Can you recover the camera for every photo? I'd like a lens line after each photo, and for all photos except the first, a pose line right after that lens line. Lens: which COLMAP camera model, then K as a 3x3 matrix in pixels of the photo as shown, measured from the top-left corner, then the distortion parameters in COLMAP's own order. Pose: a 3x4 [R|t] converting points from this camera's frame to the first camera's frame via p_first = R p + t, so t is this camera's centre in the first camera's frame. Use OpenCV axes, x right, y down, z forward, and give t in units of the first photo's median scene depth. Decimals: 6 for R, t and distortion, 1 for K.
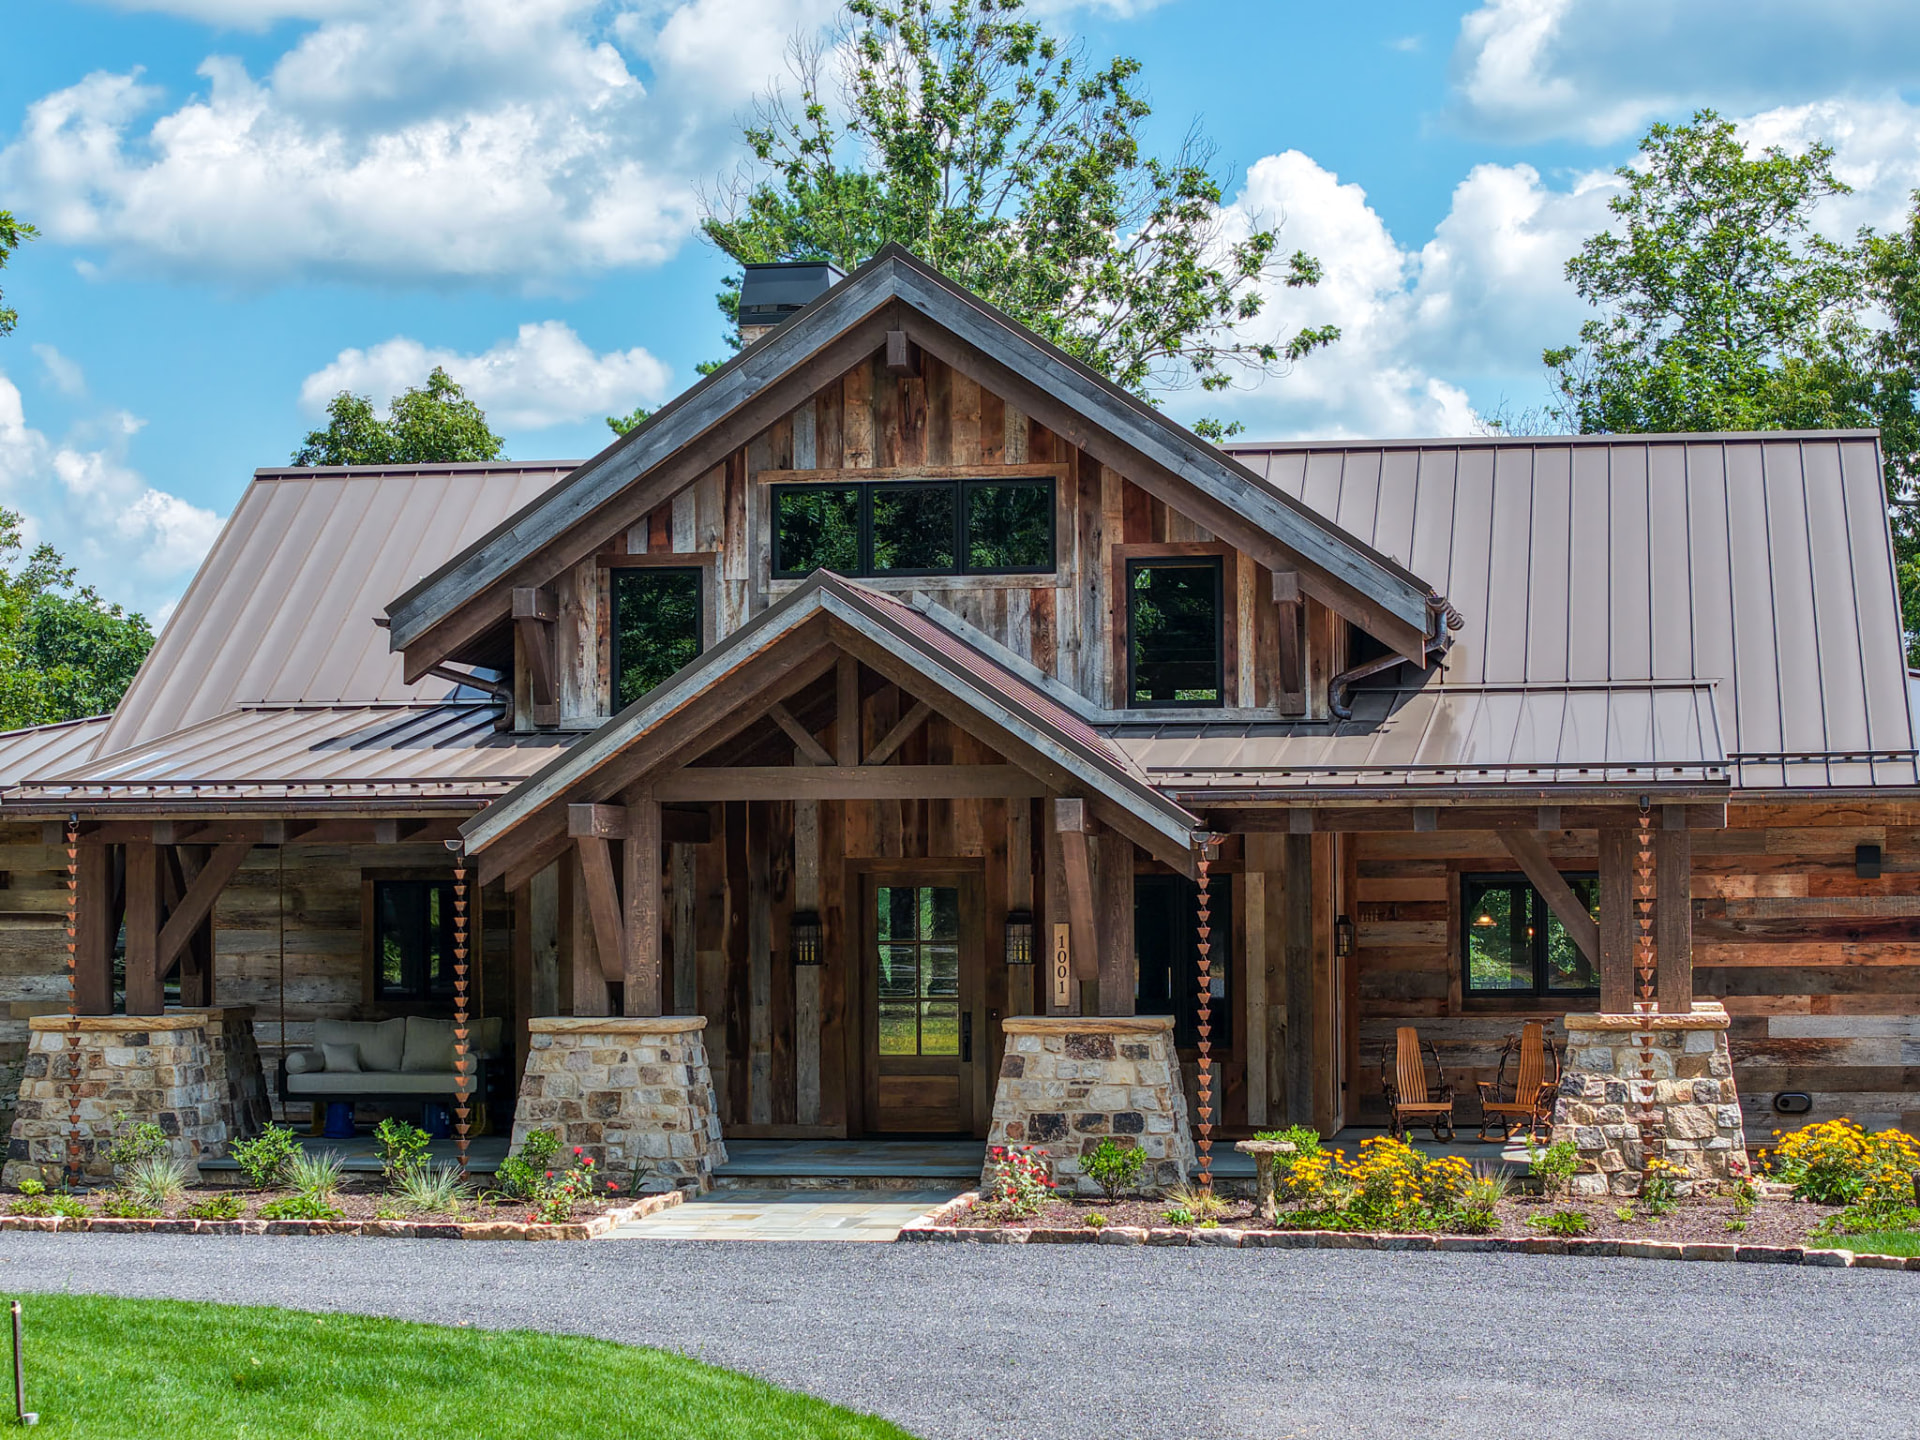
lens RADIAL K [[3898.9, 0, 960.0], [0, 3898.9, 720.0], [0, 0, 1]] dist [-0.187846, 0.474404]
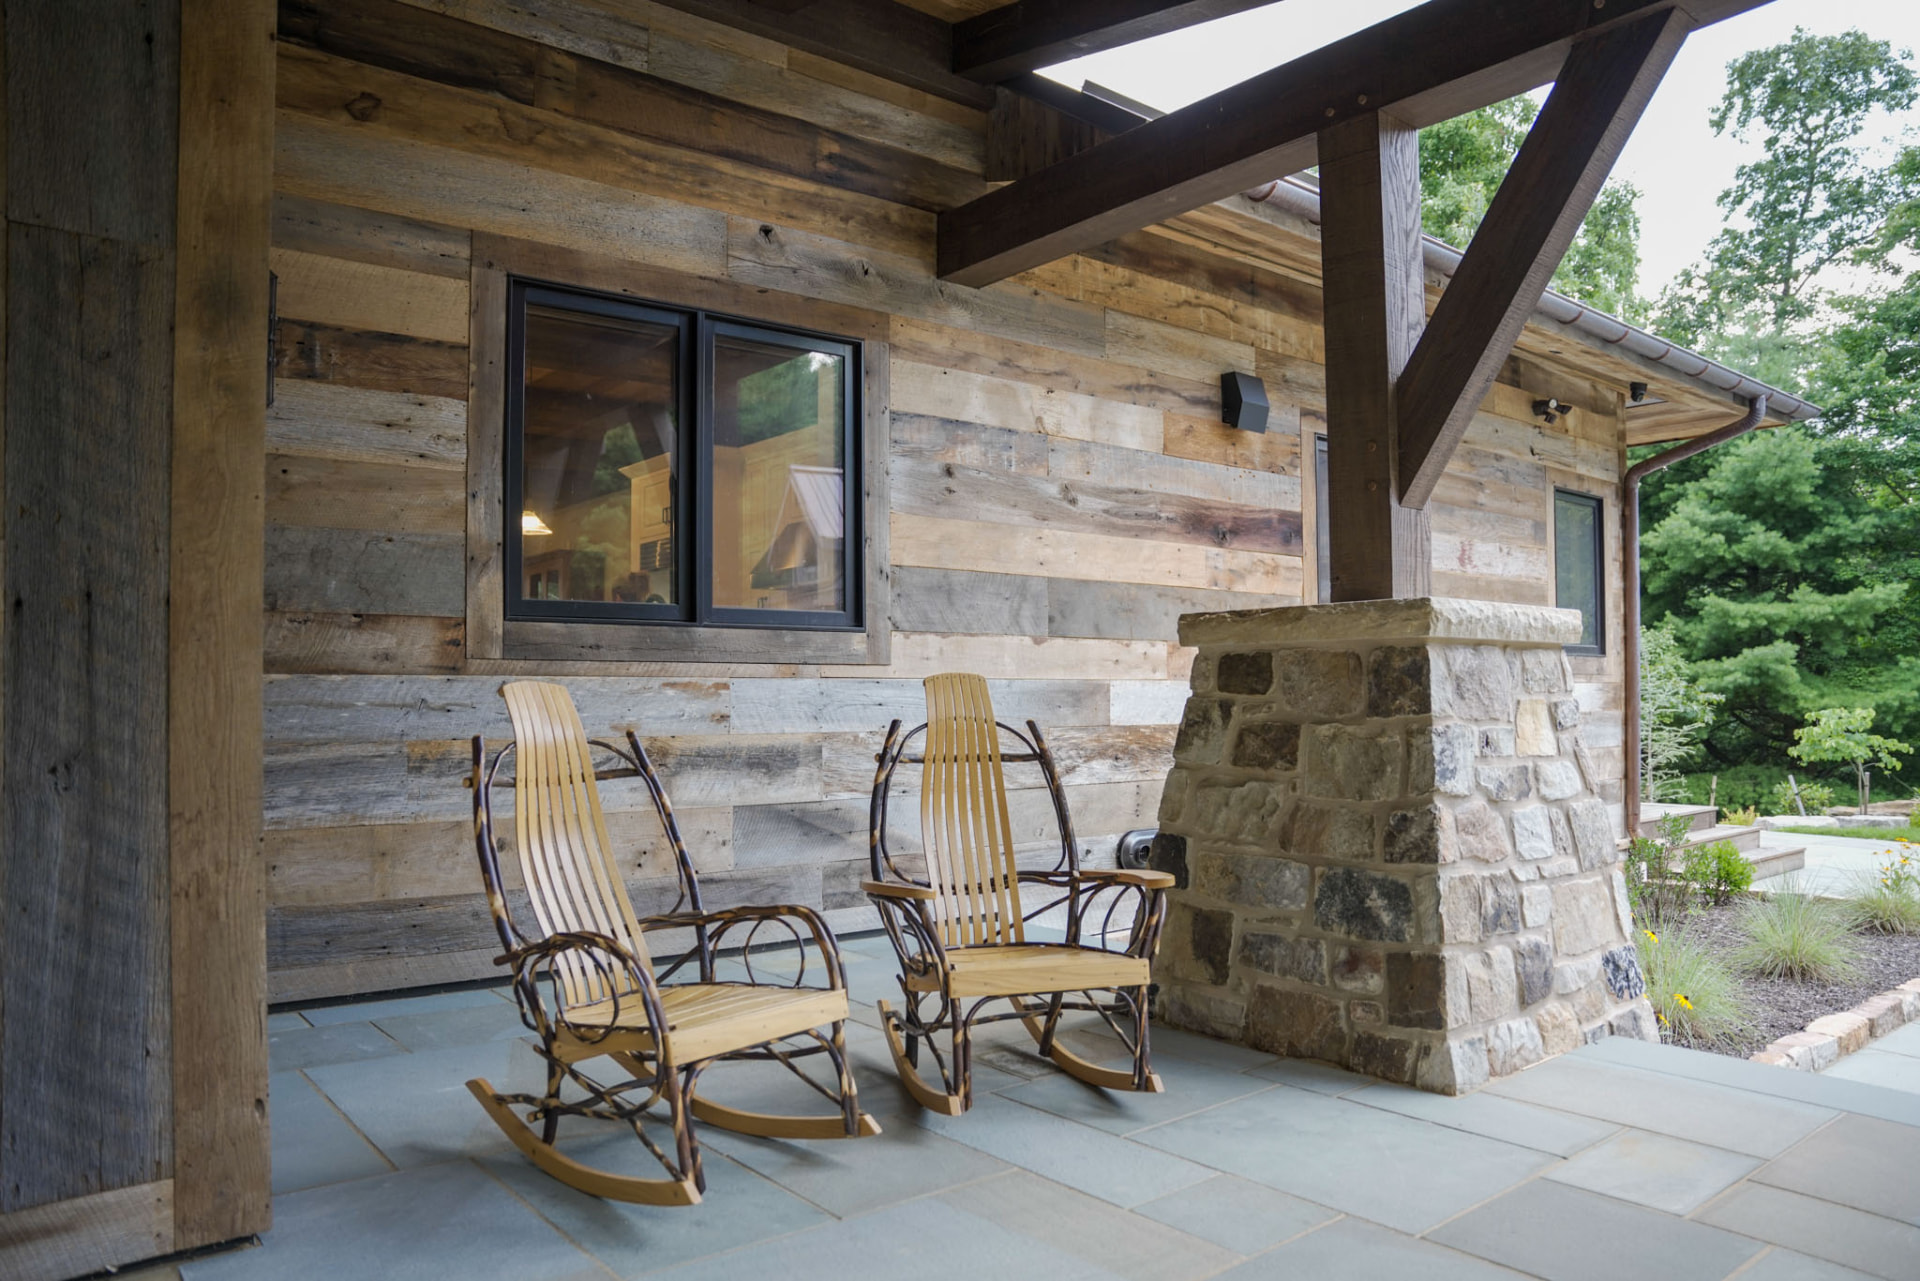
lens RADIAL K [[1326.6, 0, 962.0], [0, 1326.6, 679.7], [0, 0, 1]] dist [-0.152918, 0.095782]
pose [[0.657181, 0.014169, 0.753600, 0.069351], [-0.032877, 0.999411, 0.009880, 0.076583], [-0.753016, -0.031269, 0.657259, 0.917692]]
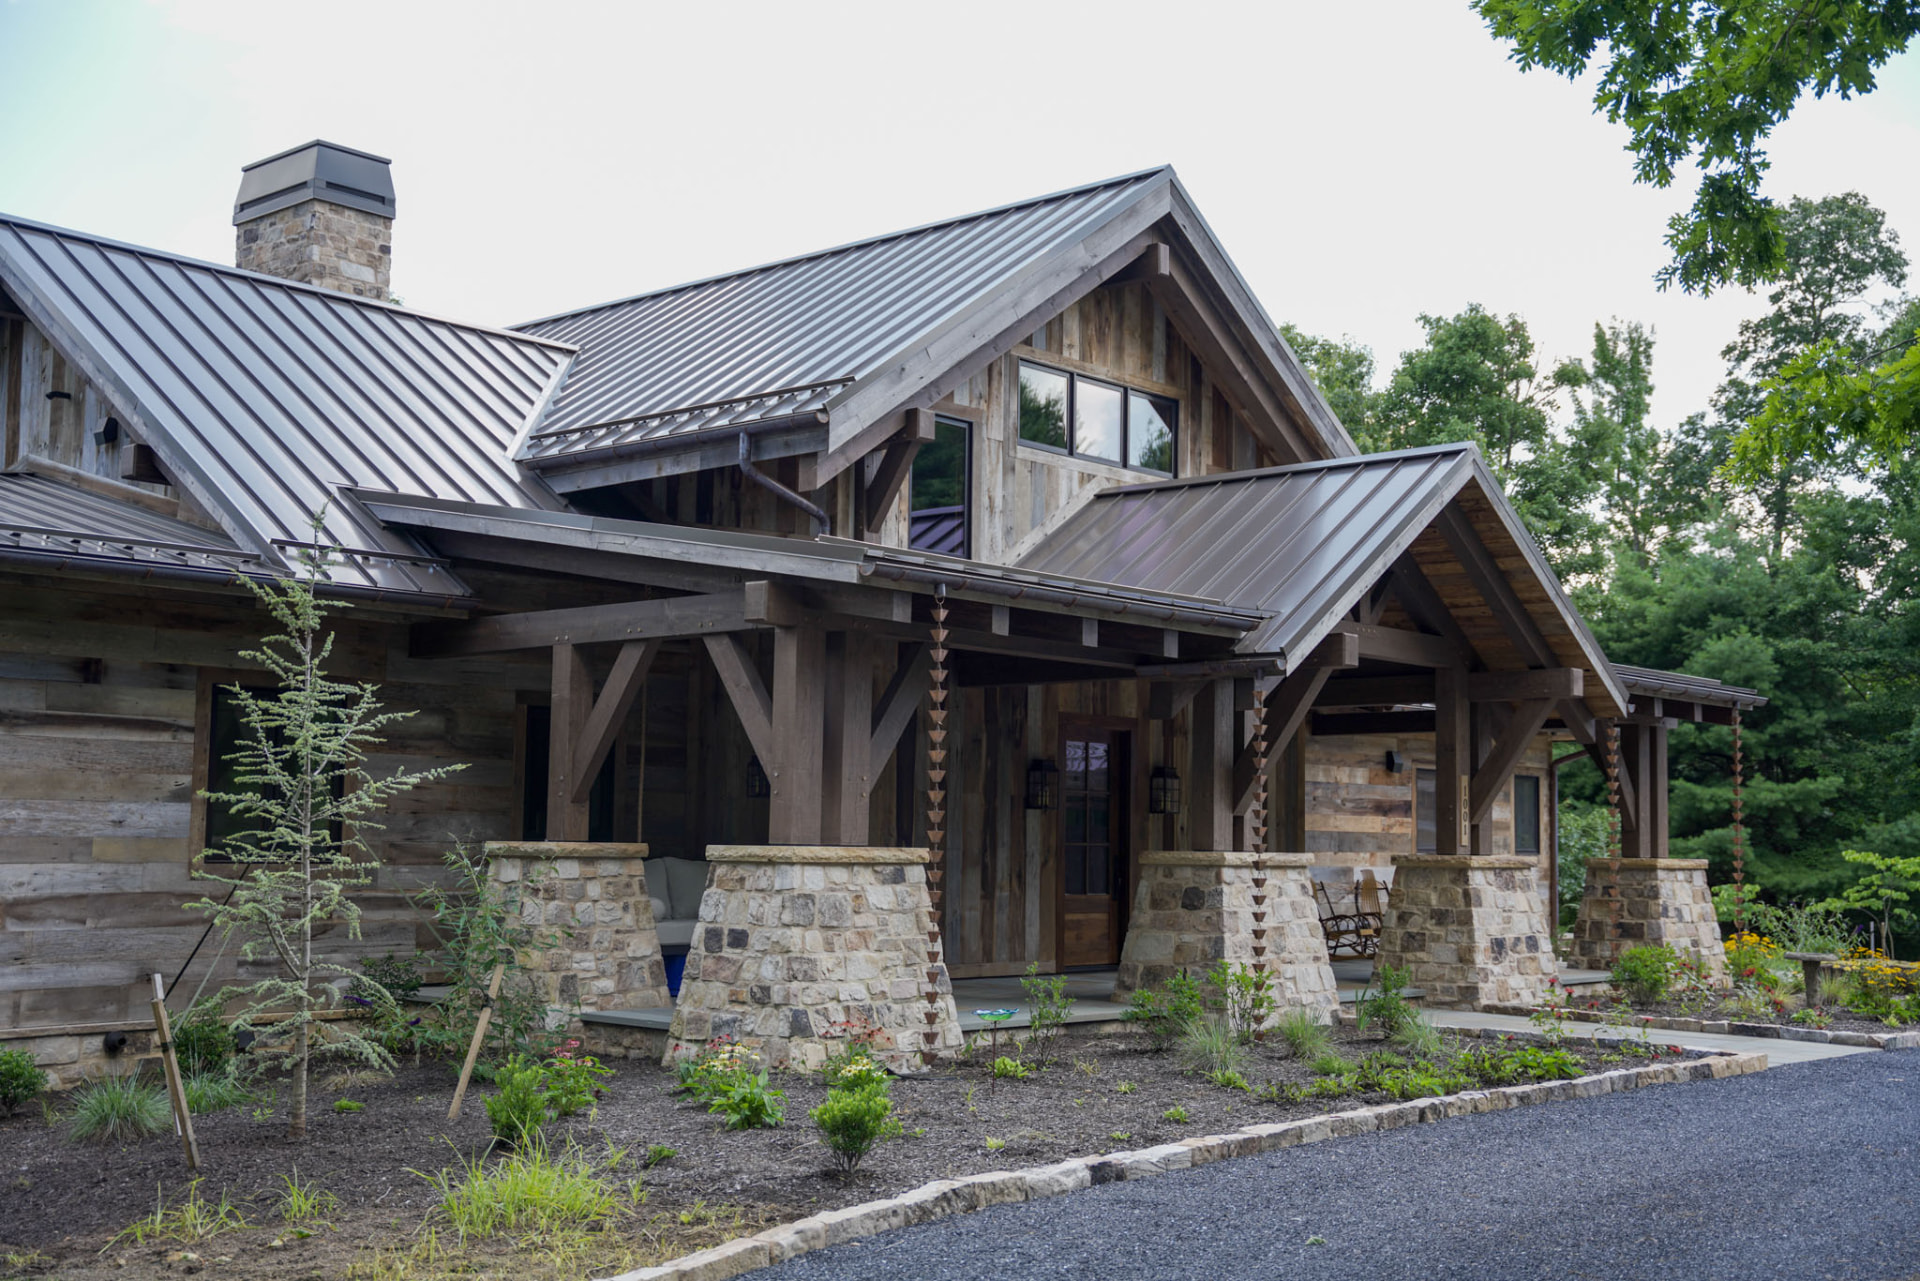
lens RADIAL K [[2161.1, 0, 960.0], [0, 2161.1, 640.5], [0, 0, 1]] dist [0.017707, 0.026914]
pose [[0.534193, 0.095109, 0.839996, -0.554471], [-0.055159, 0.995455, -0.077633, 0.064459], [-0.843561, -0.004862, 0.537011, 0.706847]]
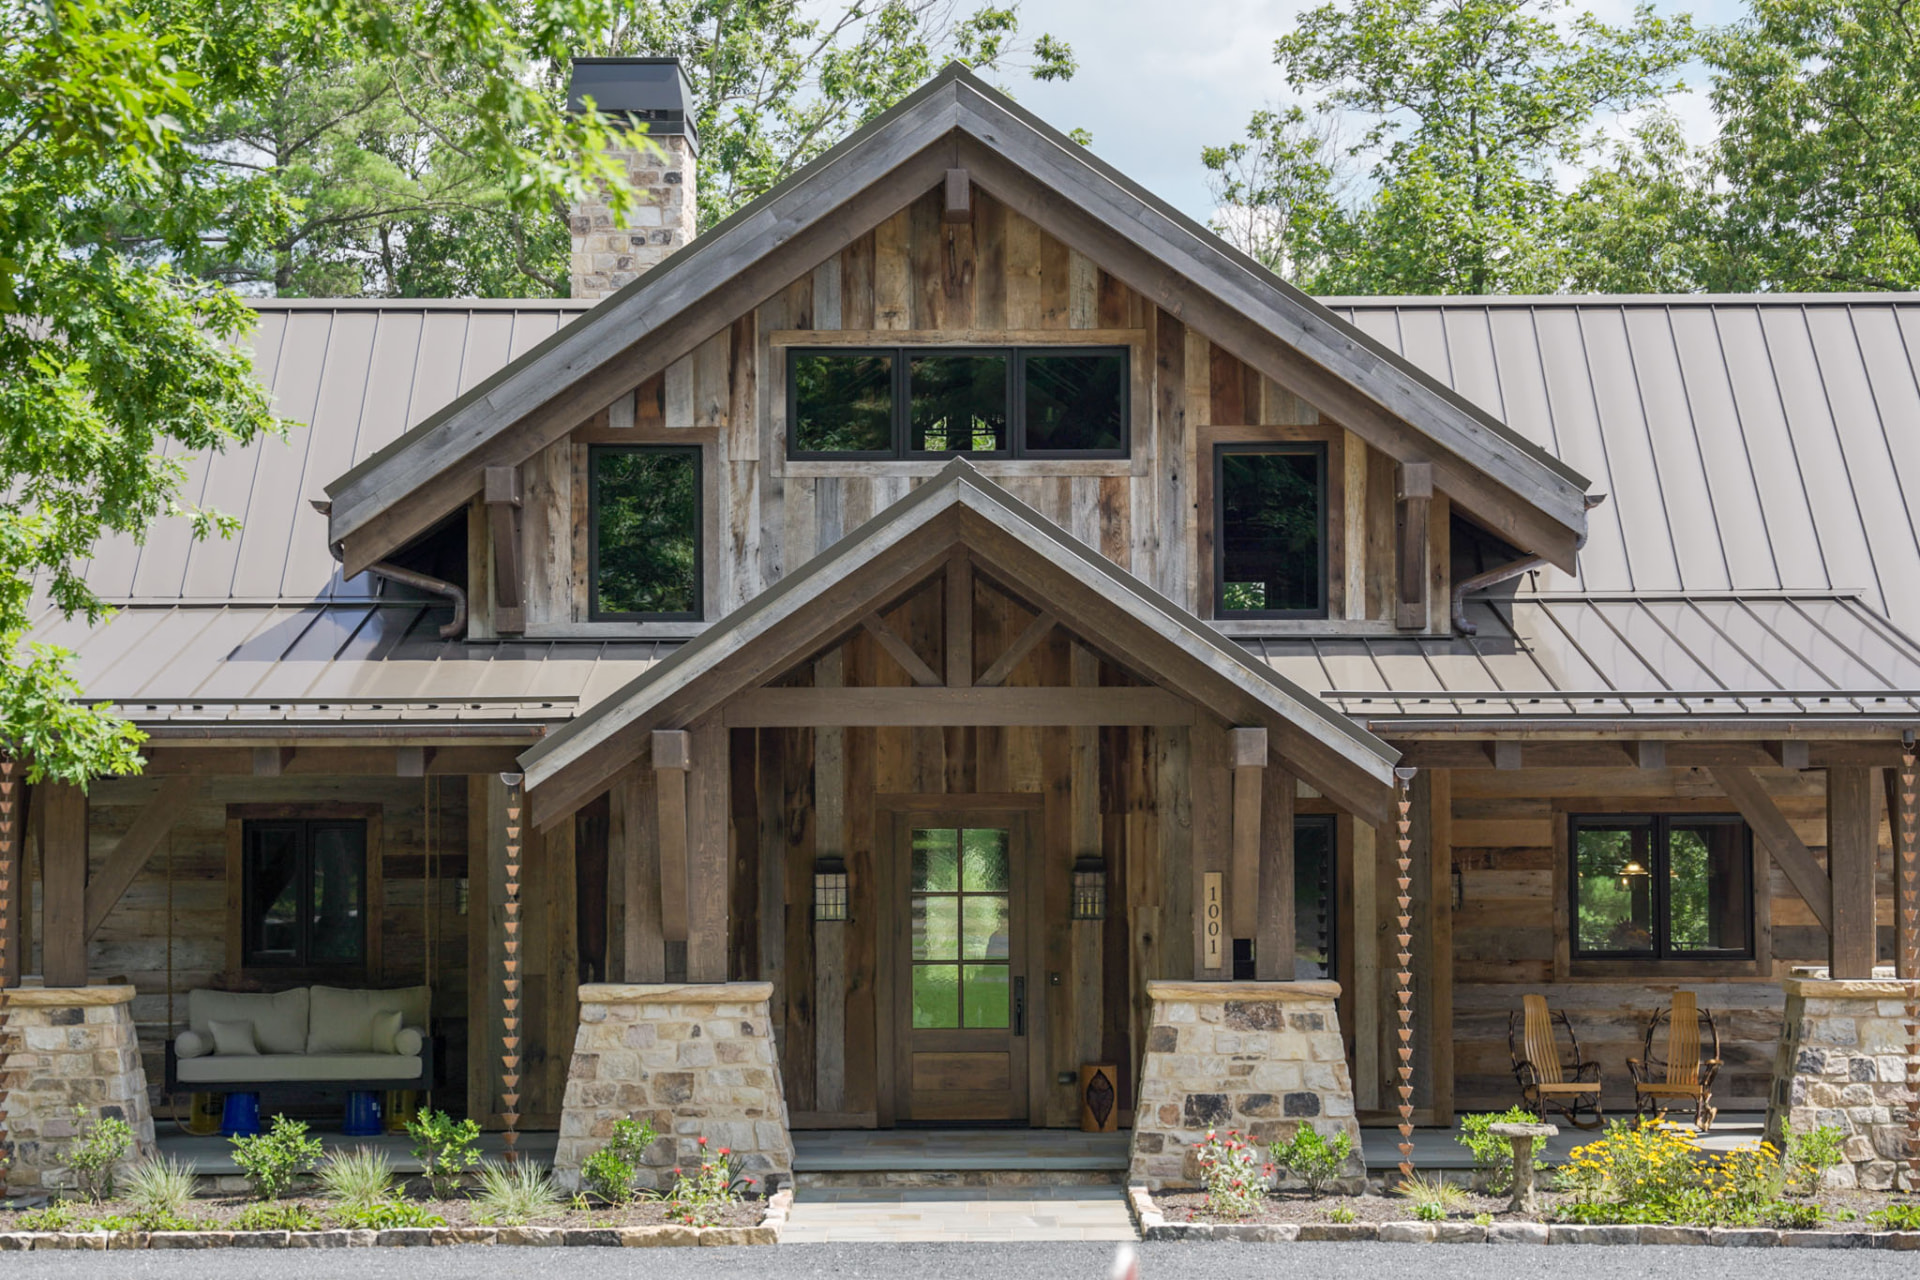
lens RADIAL K [[5182.6, 0, 960.0], [0, 5182.6, 640.0], [0, 0, 1]] dist [0.234631, -1.016476]
pose [[0.985976, 0.008564, 0.166667, -0.200148], [-0.010010, 0.999919, 0.007837, -0.006745], [-0.166586, -0.009395, 0.985982, -0.107809]]
